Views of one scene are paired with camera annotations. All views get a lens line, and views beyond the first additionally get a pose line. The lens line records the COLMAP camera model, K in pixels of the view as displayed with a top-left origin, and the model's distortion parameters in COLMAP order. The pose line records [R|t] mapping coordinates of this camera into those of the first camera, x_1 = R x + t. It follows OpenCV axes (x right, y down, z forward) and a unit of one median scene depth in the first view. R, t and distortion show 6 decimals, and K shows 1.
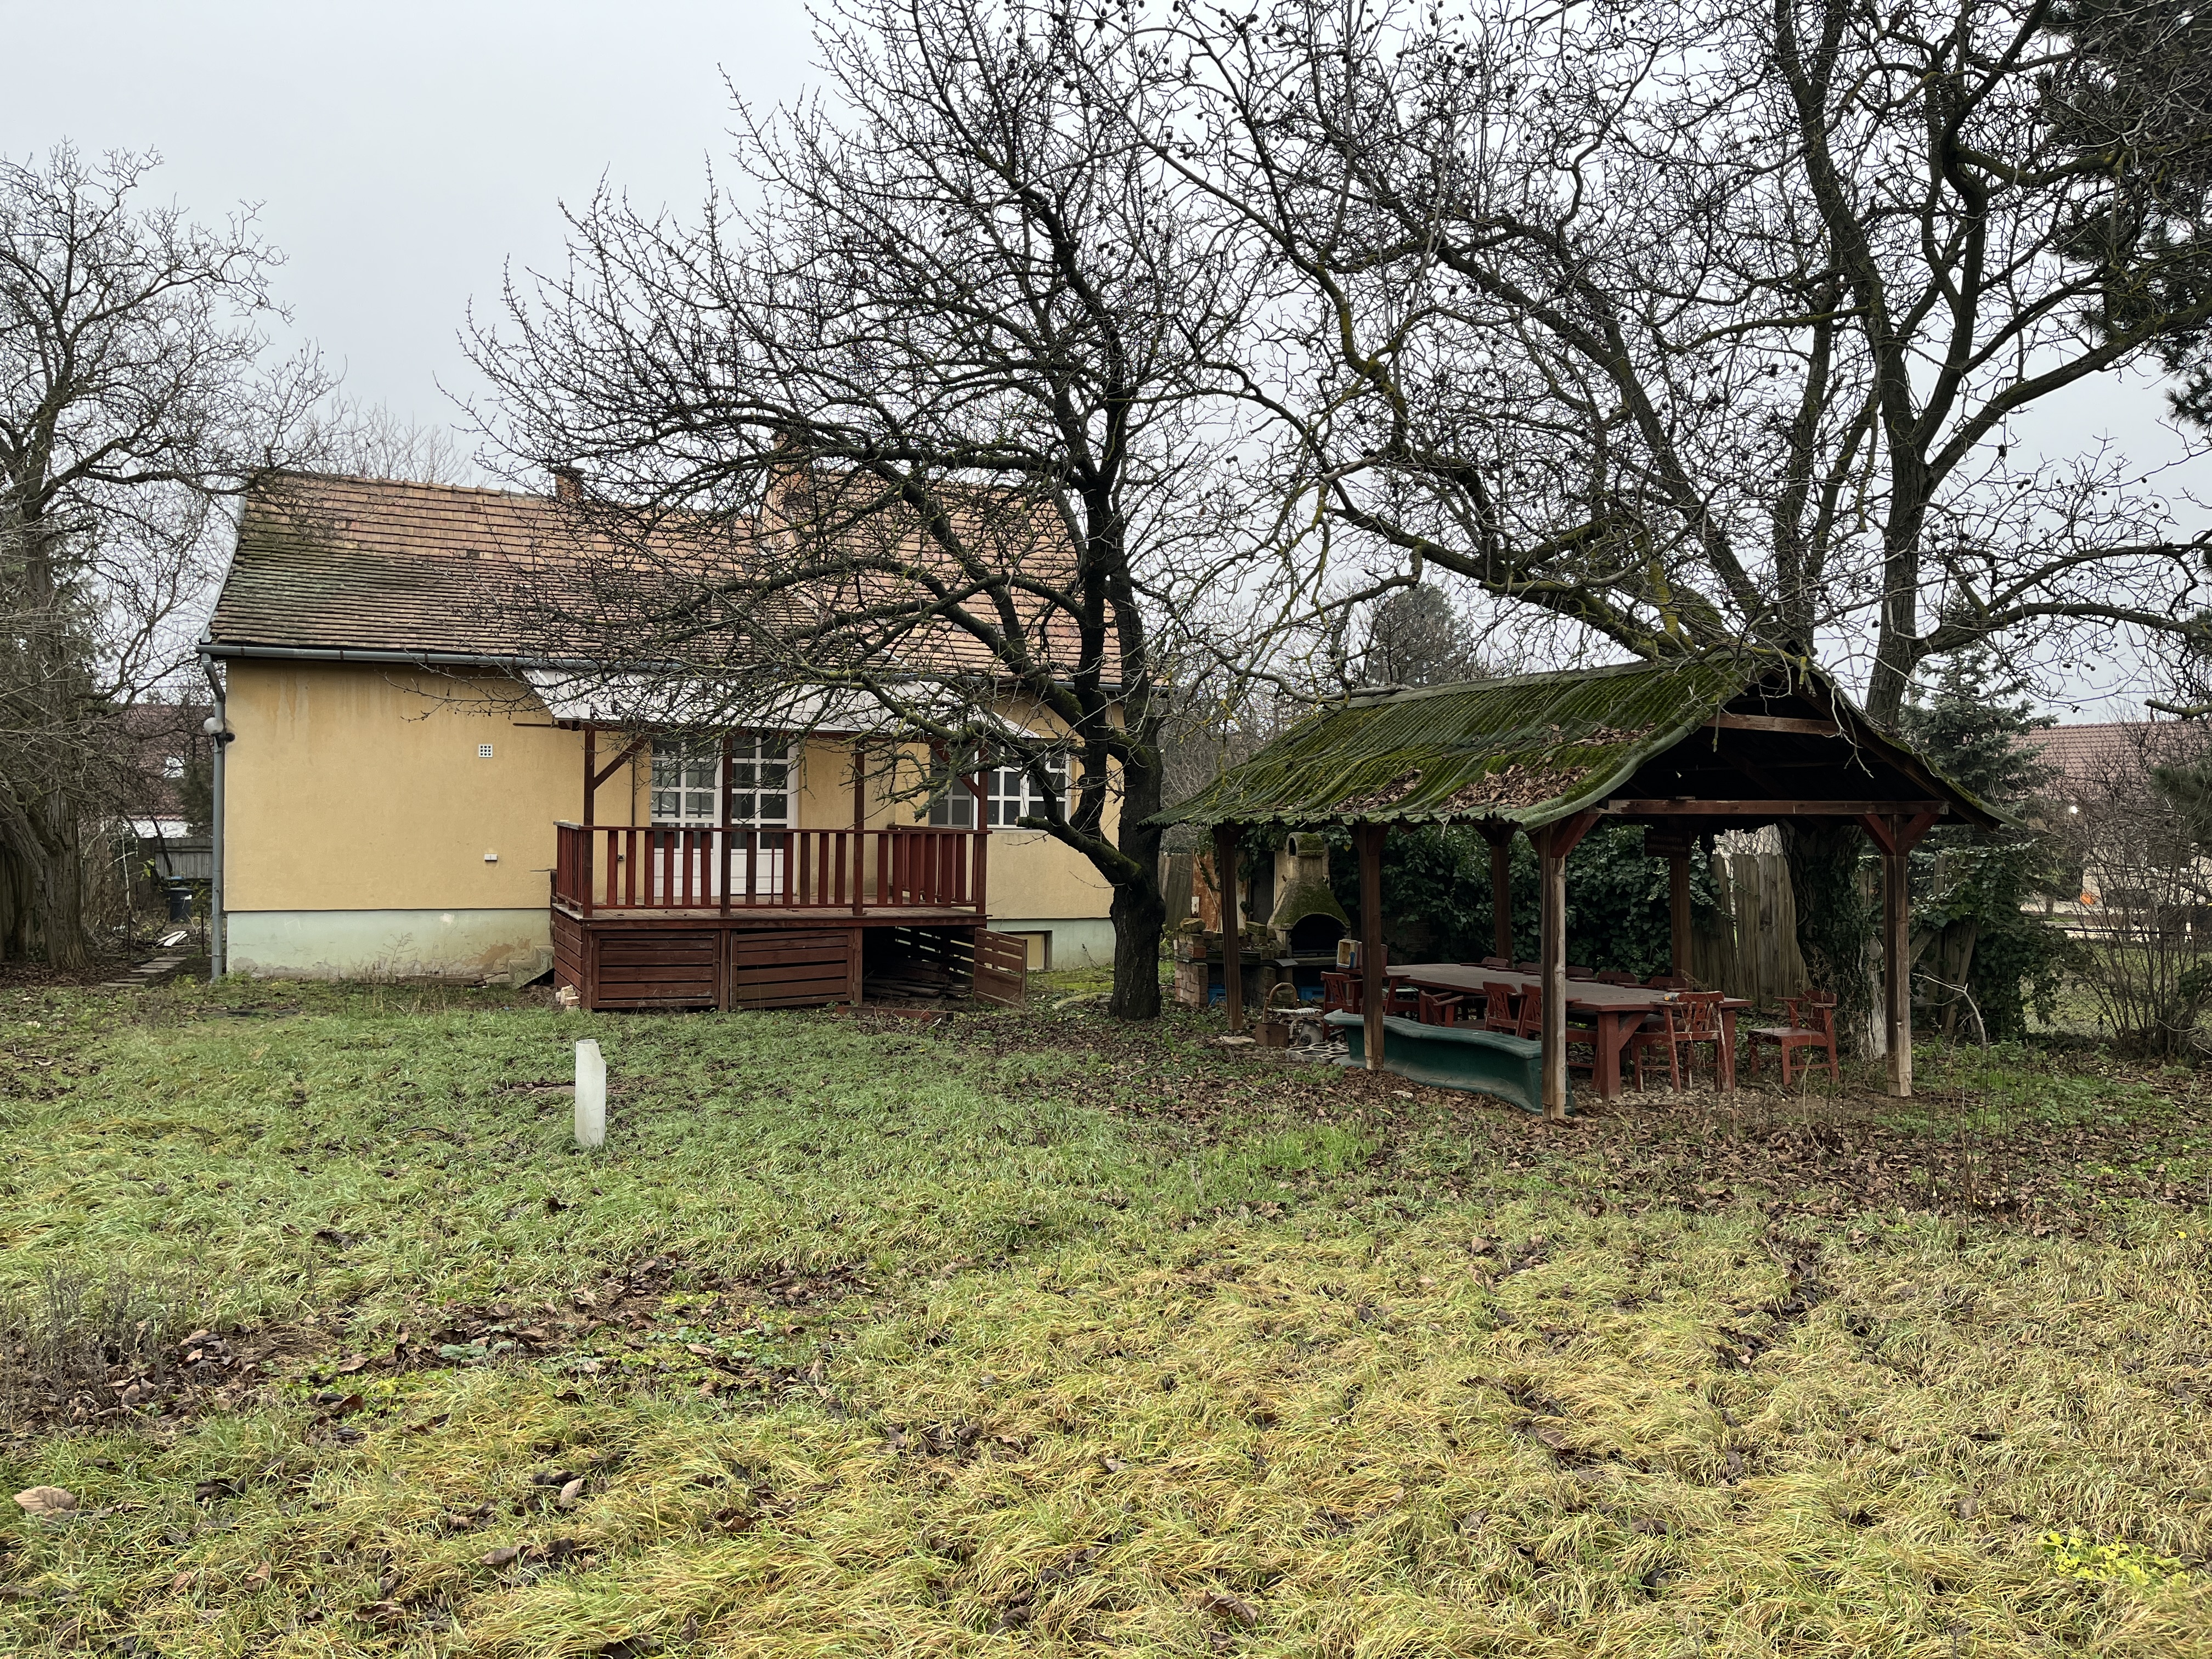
lens RADIAL K [[1675.2, 0, 1107.1], [0, 1675.2, 828.8], [0, 0, 1]] dist [0.012981, 0.002253]
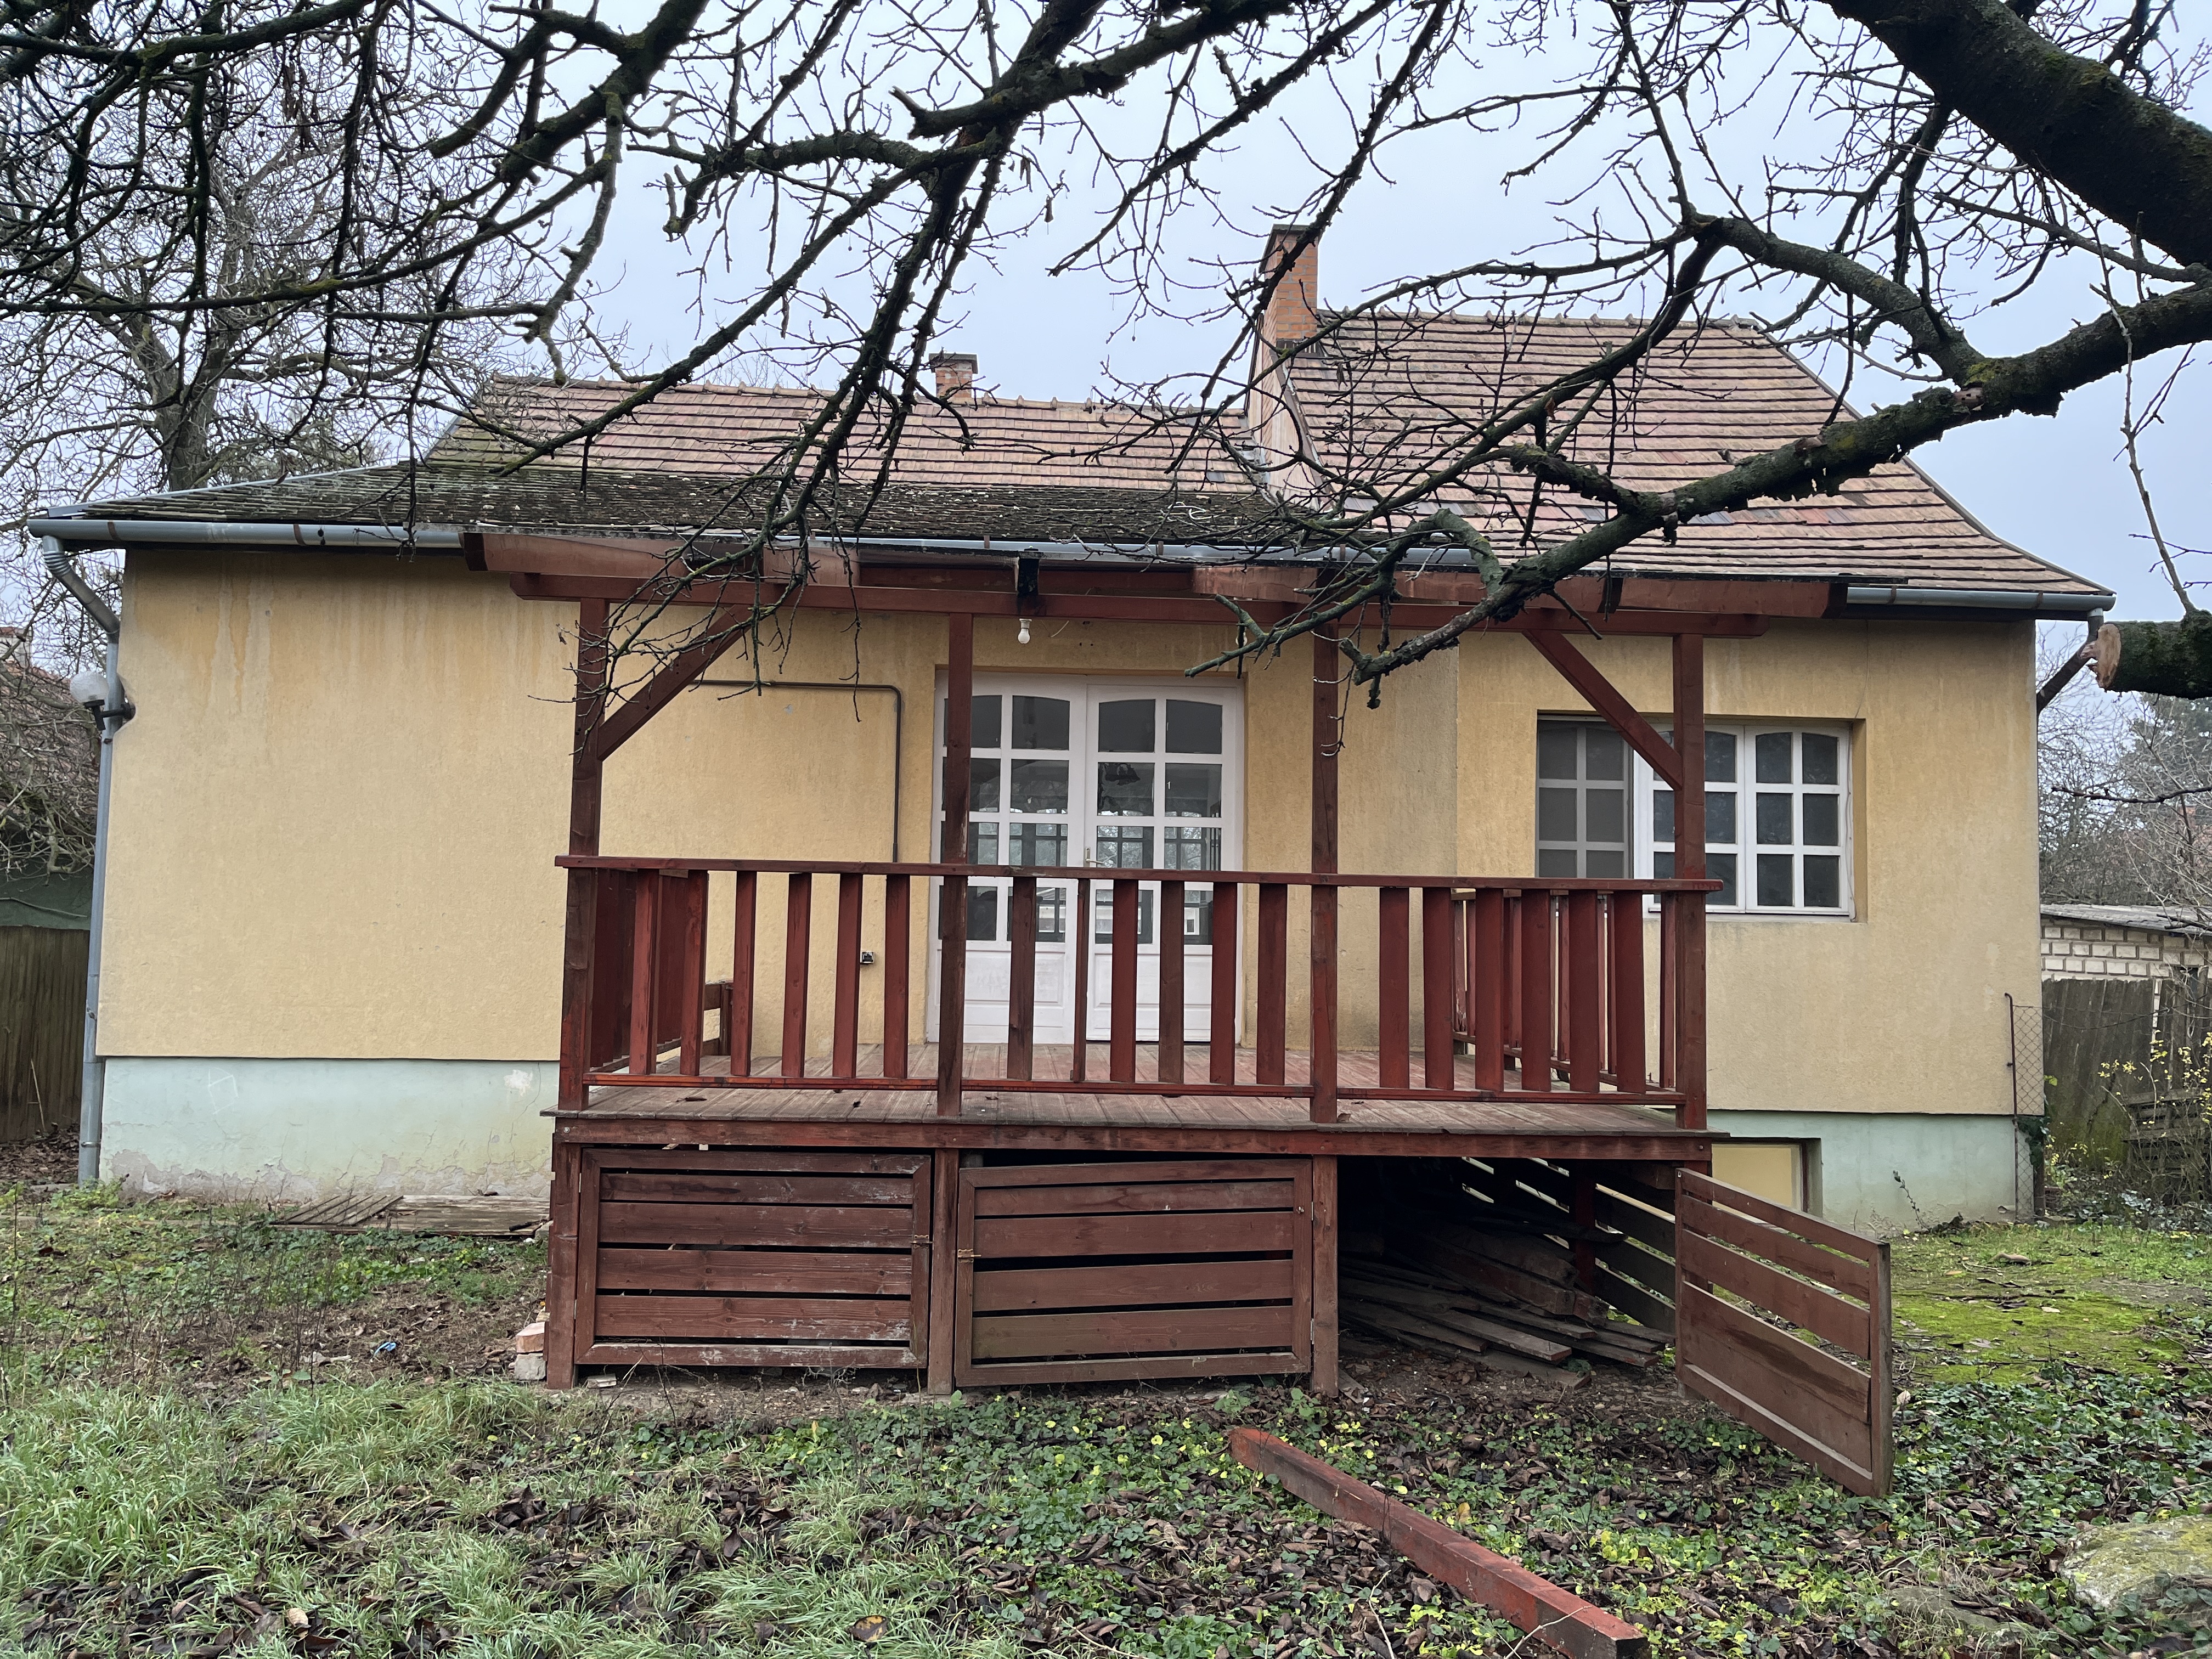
lens RADIAL K [[1675.2, 0, 1105.1], [0, 1675.2, 832.0], [0, 0, 1]] dist [0.012981, 0.002253]
pose [[0.937088, -0.018307, -0.348612, -0.068433], [-0.007268, 0.997385, -0.071912, 0.016942], [0.349017, 0.069921, 0.934504, 0.653837]]
